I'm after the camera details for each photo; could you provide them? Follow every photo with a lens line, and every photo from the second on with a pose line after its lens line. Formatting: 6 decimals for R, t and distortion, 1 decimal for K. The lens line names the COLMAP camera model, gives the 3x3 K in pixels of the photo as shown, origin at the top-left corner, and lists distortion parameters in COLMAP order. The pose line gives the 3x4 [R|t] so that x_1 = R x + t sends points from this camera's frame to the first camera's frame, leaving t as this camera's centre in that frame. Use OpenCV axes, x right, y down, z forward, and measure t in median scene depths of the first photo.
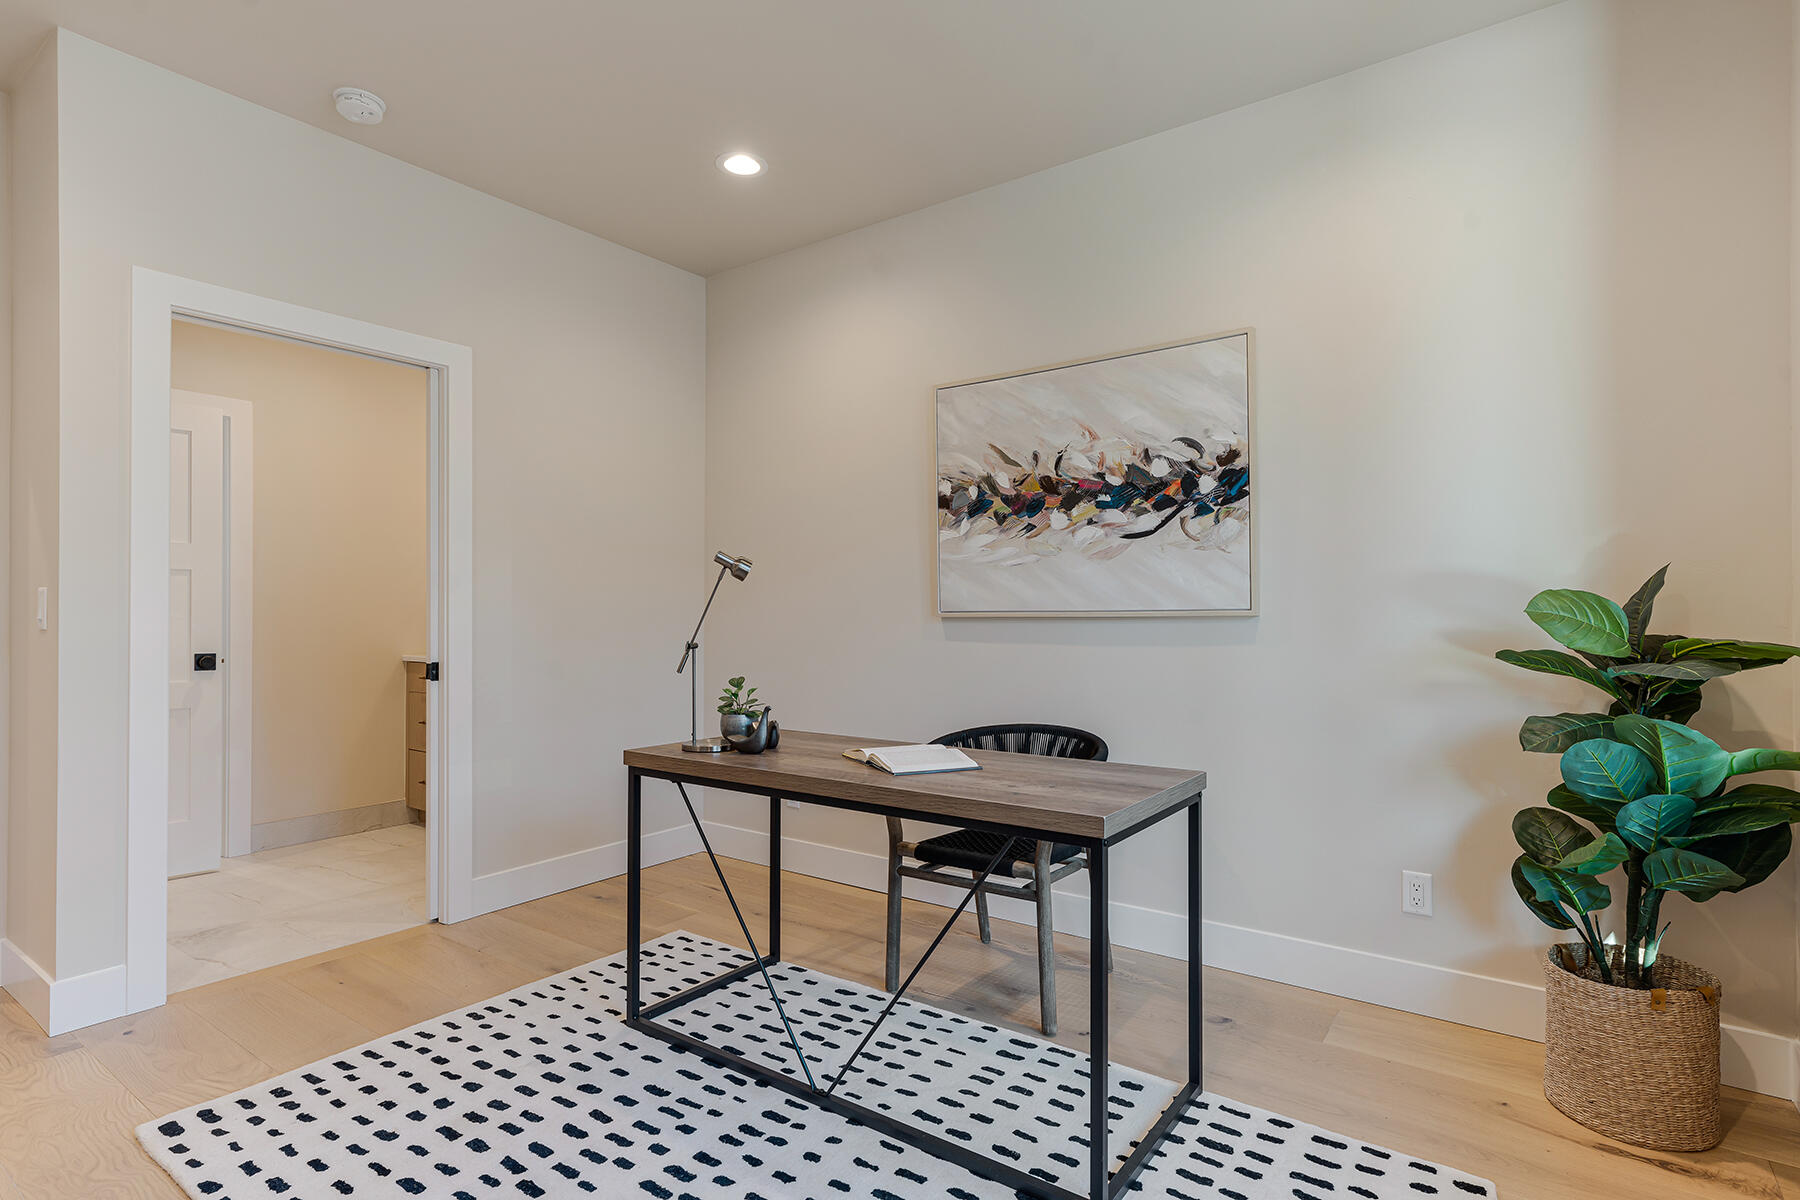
lens RADIAL K [[891.2, 0, 905.3], [0, 891.2, 618.4], [0, 0, 1]] dist [-0.000237, 0.000280]
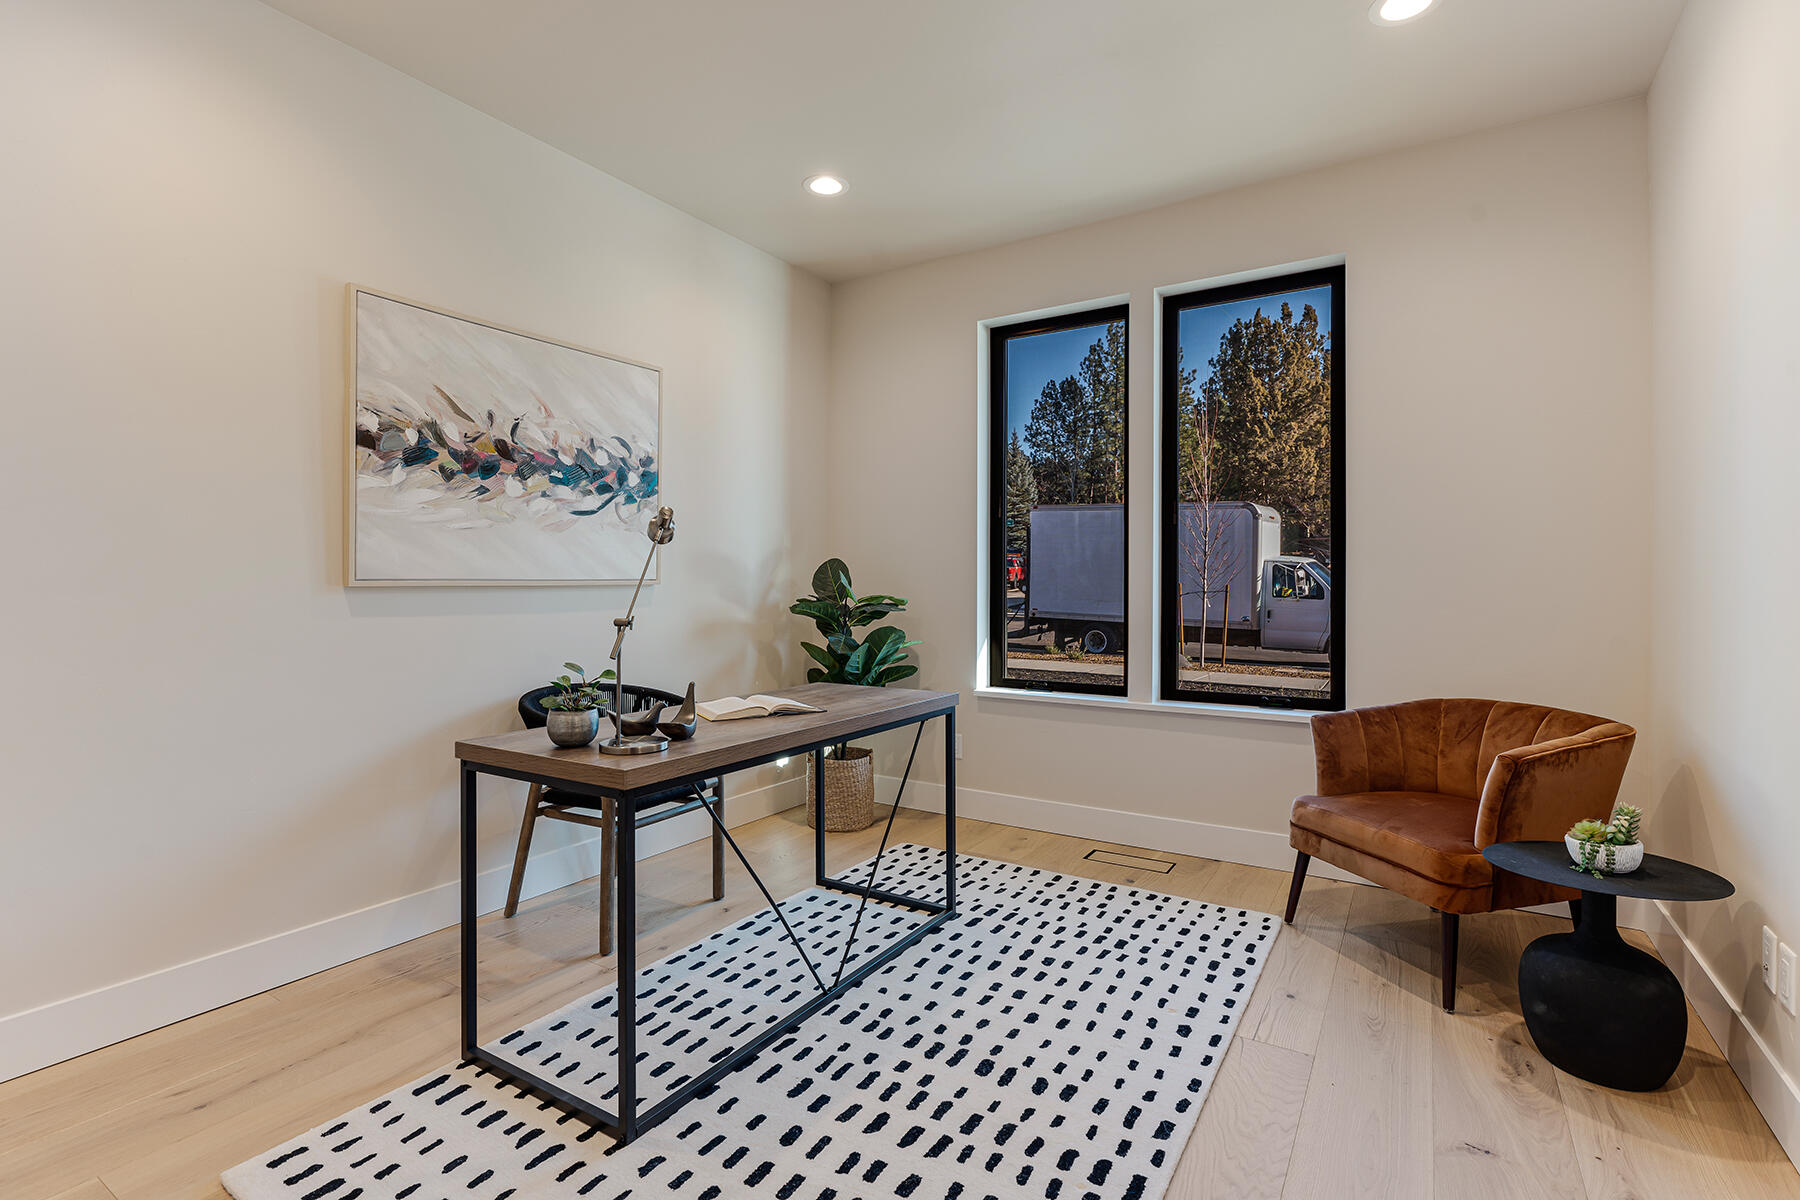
lens RADIAL K [[825.0, 0, 897.9], [0, 825.0, 591.1], [0, 0, 1]] dist [-0.003417, -0.000179]
pose [[-0.045381, -0.010123, 0.998918, -0.801380], [0.002225, 0.999945, 0.010234, -0.004100], [-0.998967, 0.002687, -0.045356, 0.650273]]
